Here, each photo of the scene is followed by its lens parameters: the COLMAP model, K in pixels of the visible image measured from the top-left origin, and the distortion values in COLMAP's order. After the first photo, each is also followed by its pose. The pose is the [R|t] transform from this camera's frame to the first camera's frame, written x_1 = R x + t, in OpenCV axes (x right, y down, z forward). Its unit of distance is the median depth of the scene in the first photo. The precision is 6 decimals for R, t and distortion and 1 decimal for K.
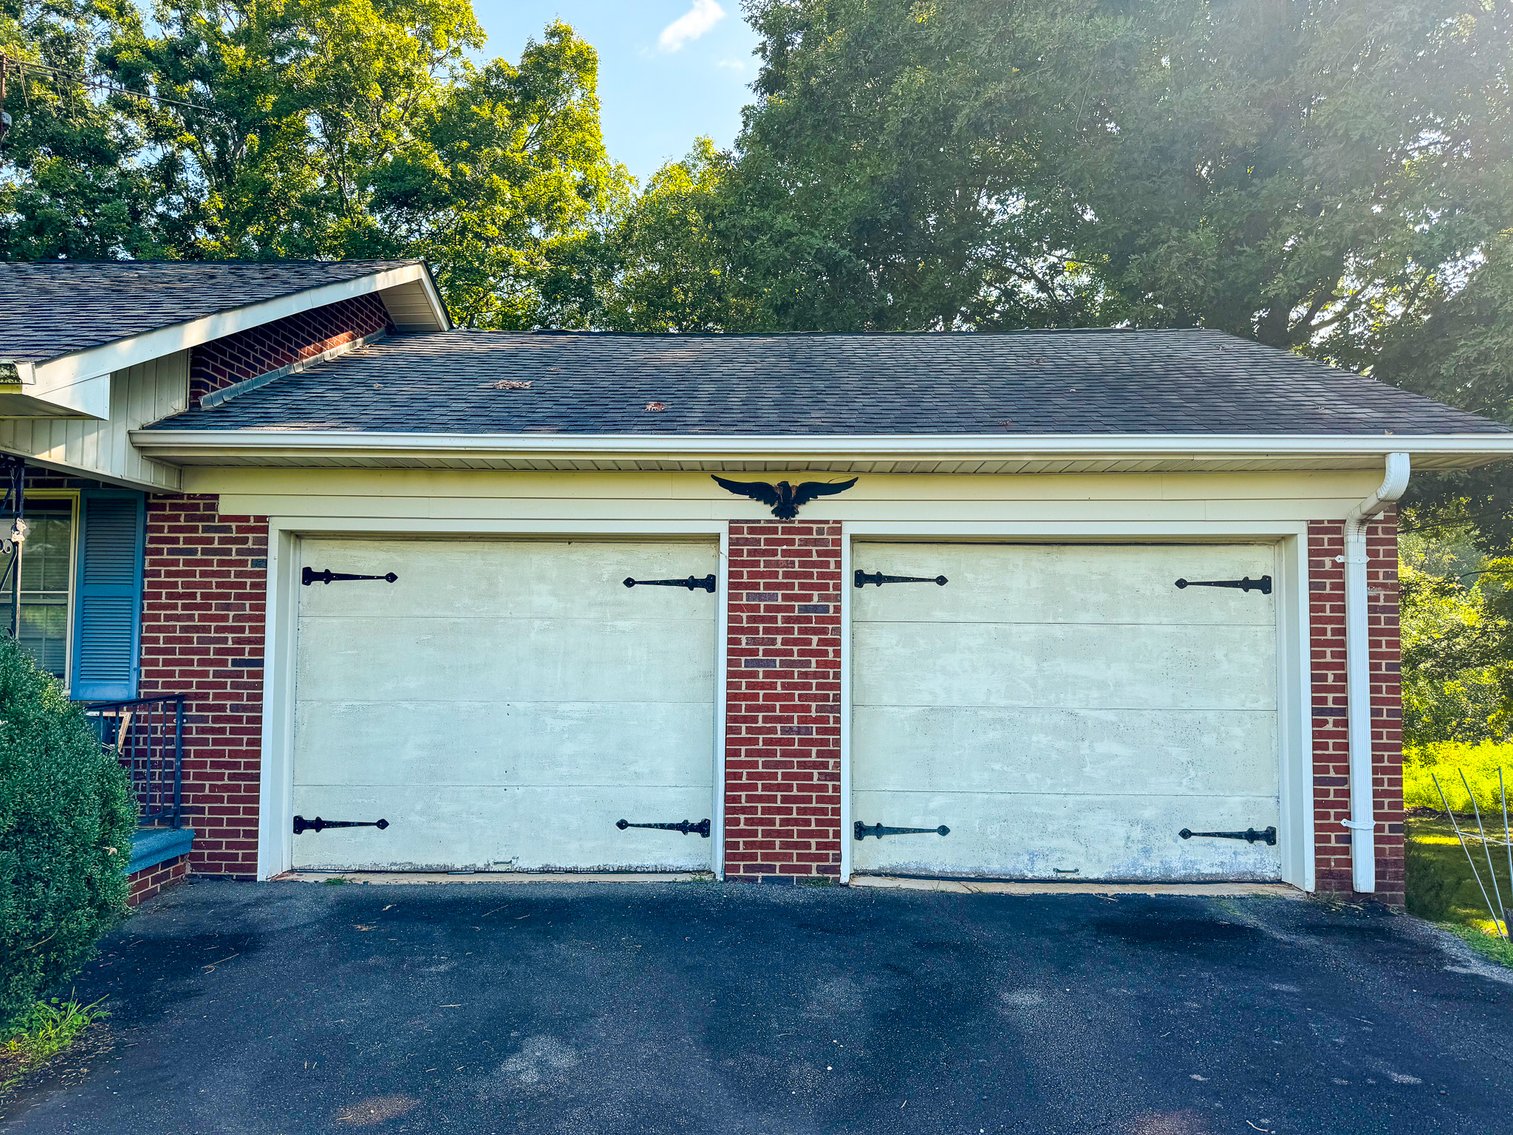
lens RADIAL K [[1048.0, 0, 735.1], [0, 1048.0, 578.7], [0, 0, 1]] dist [0.133738, -0.172414]
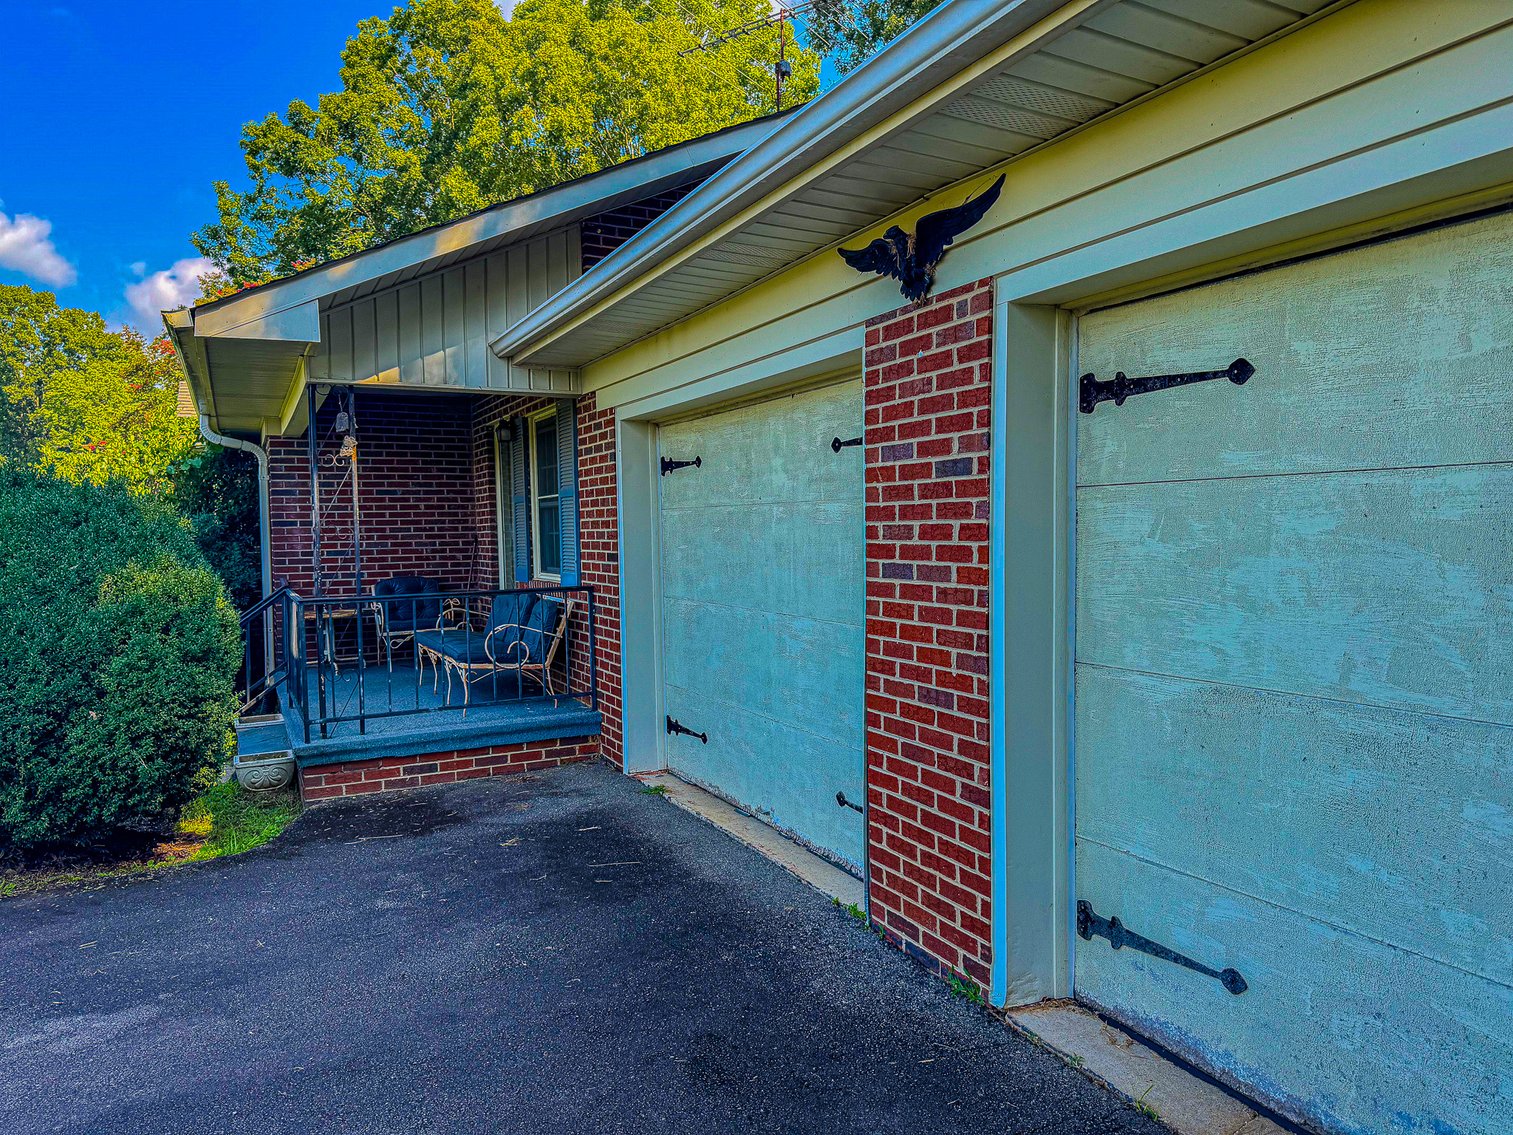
lens RADIAL K [[1048.0, 0, 735.1], [0, 1048.0, 578.7], [0, 0, 1]] dist [0.133738, -0.172414]
pose [[0.459885, 0.029164, -0.887499, 0.483991], [0.064100, 0.995763, 0.065937, 0.042009], [0.885662, -0.087212, 0.456067, 0.666233]]
